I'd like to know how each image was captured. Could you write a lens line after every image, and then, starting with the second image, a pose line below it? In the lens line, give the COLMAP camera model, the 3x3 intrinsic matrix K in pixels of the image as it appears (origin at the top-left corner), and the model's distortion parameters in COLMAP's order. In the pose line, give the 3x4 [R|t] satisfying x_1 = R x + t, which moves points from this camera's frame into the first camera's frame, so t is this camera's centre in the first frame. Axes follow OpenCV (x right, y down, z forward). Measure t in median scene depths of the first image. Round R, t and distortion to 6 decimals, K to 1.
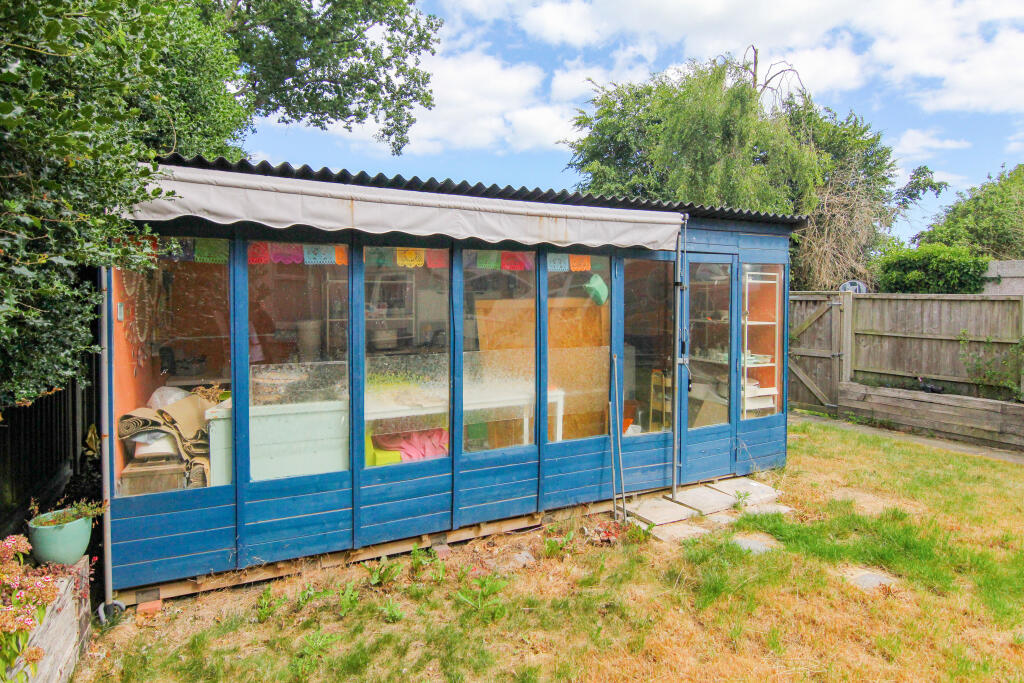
lens RADIAL K [[546.6, 0, 512.8], [0, 546.6, 318.4], [0, 0, 1]] dist [0.001312, 0.000217]
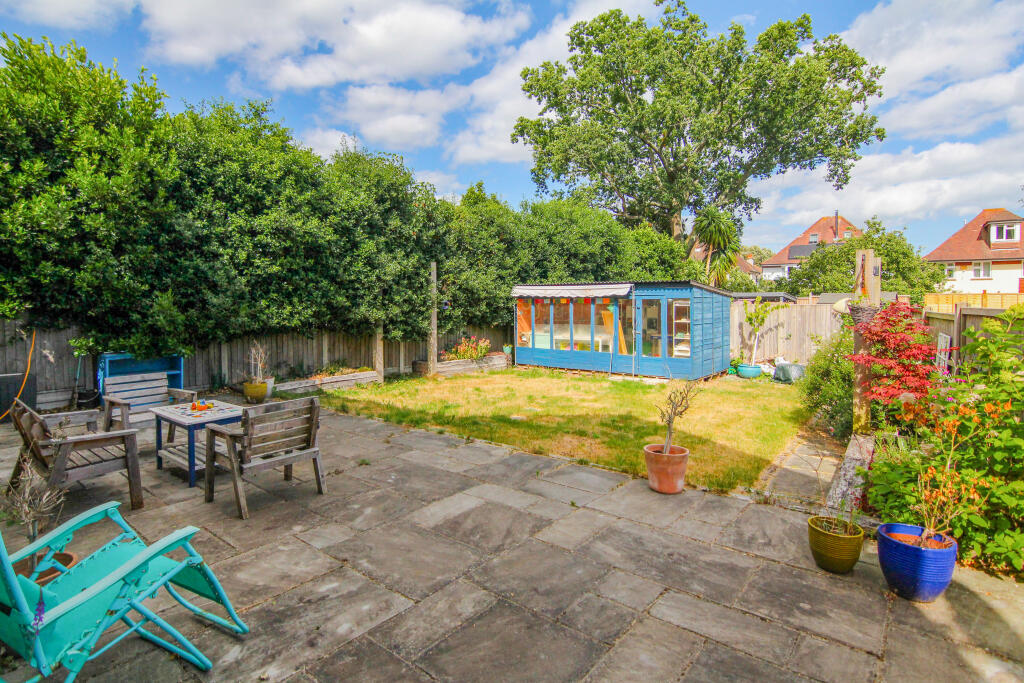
lens RADIAL K [[519.2, 0, 512.0], [0, 519.2, 341.5], [0, 0, 1]] dist [0.000080, -0.000008]
pose [[0.378229, 0.061509, -0.923666, 3.357689], [-0.014434, 0.998061, 0.060552, -0.046400], [0.925599, -0.009570, 0.378384, -0.886043]]
